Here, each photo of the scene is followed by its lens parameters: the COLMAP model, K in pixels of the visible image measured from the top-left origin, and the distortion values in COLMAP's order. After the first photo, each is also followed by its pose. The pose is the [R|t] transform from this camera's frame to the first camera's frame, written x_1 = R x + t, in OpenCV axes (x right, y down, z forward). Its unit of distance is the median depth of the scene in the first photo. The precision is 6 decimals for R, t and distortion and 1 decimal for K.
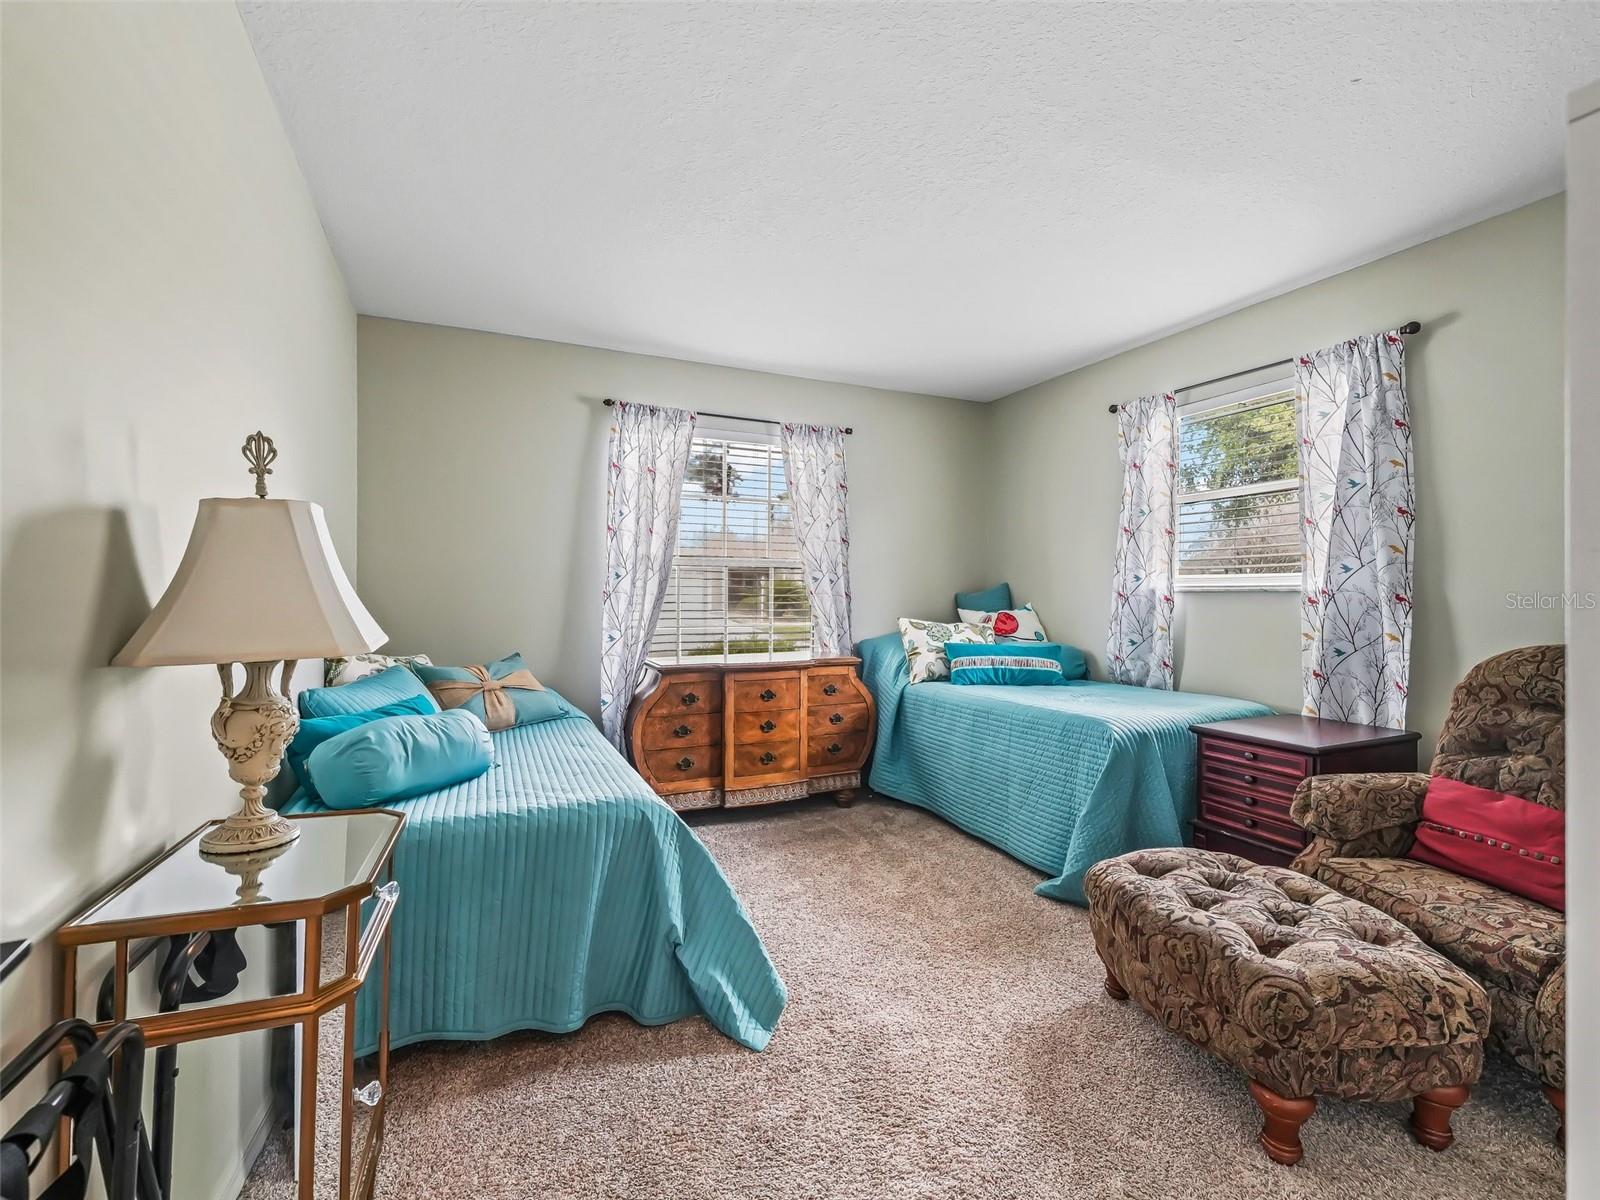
lens RADIAL K [[735.4, 0, 787.2], [0, 735.4, 611.9], [0, 0, 1]] dist [-0.003179, -0.000676]
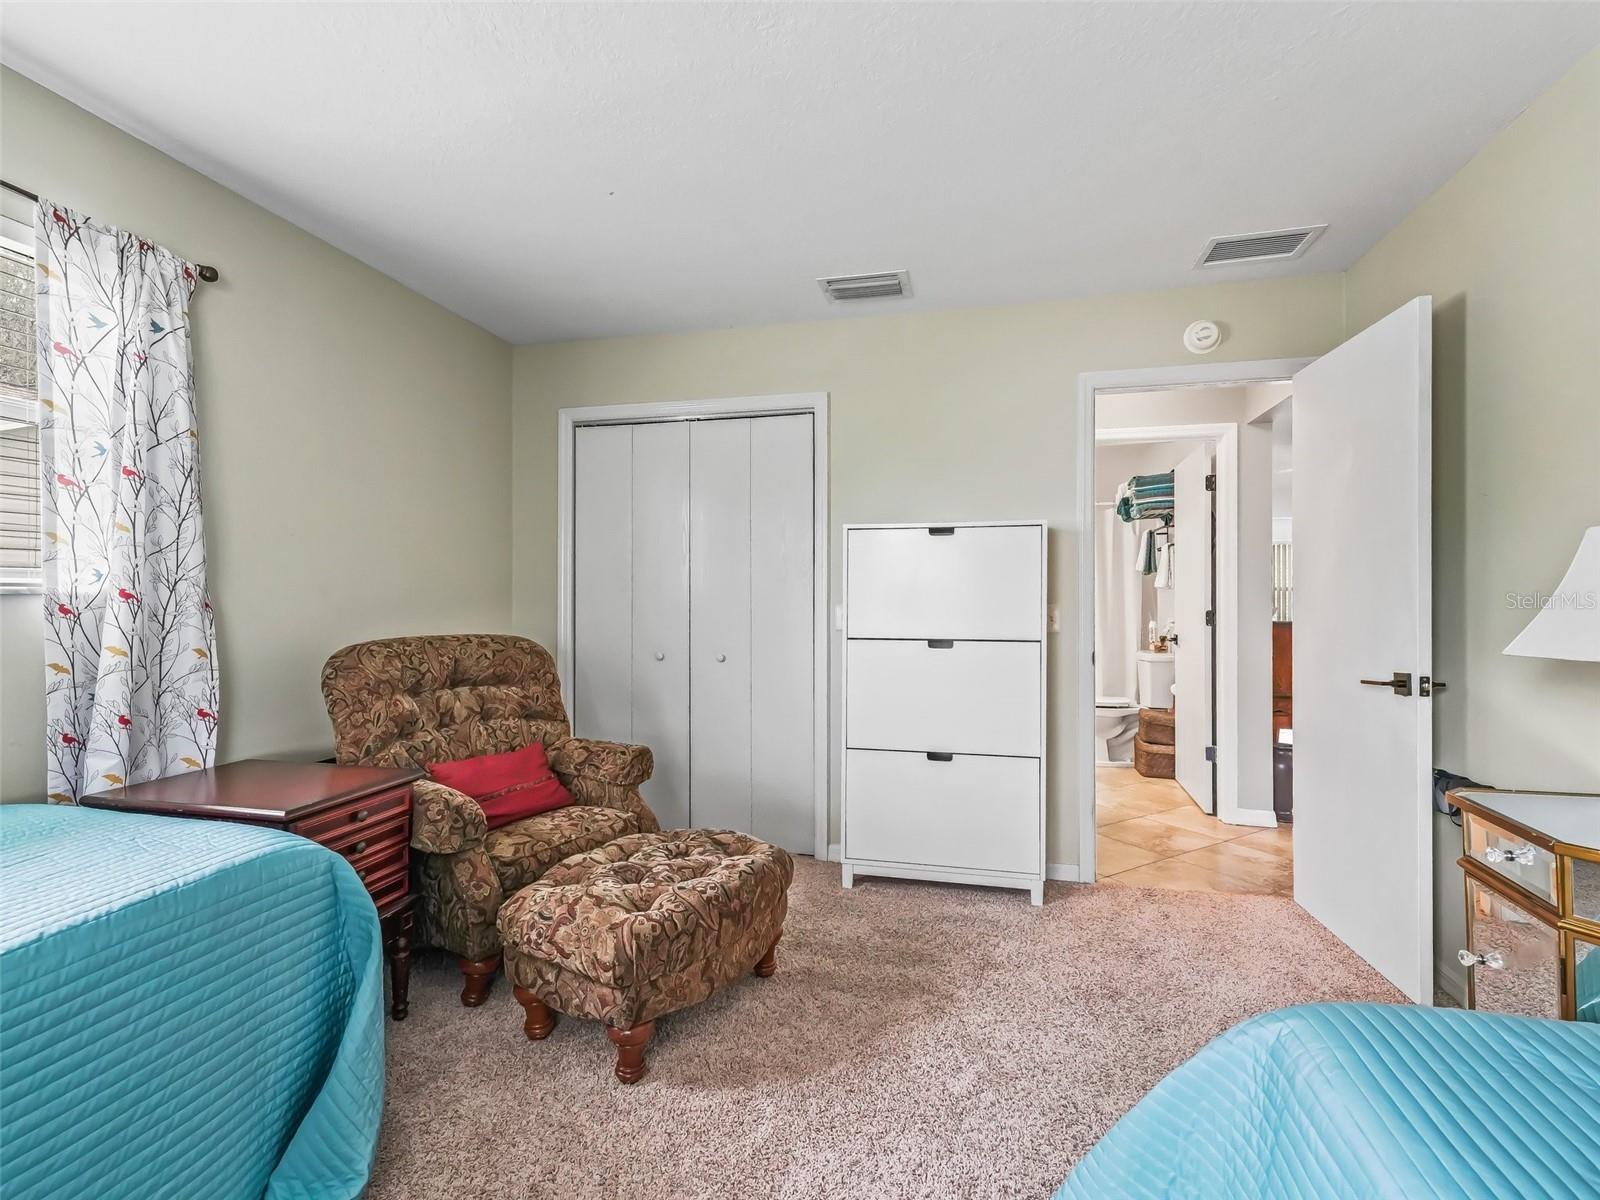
lens RADIAL K [[735.4, 0, 787.2], [0, 735.4, 611.9], [0, 0, 1]] dist [-0.003179, -0.000676]
pose [[-0.784704, -0.006963, 0.619832, -0.145809], [0.021692, 0.999016, 0.038685, -0.024069], [-0.619491, 0.043802, -0.783781, 1.113576]]
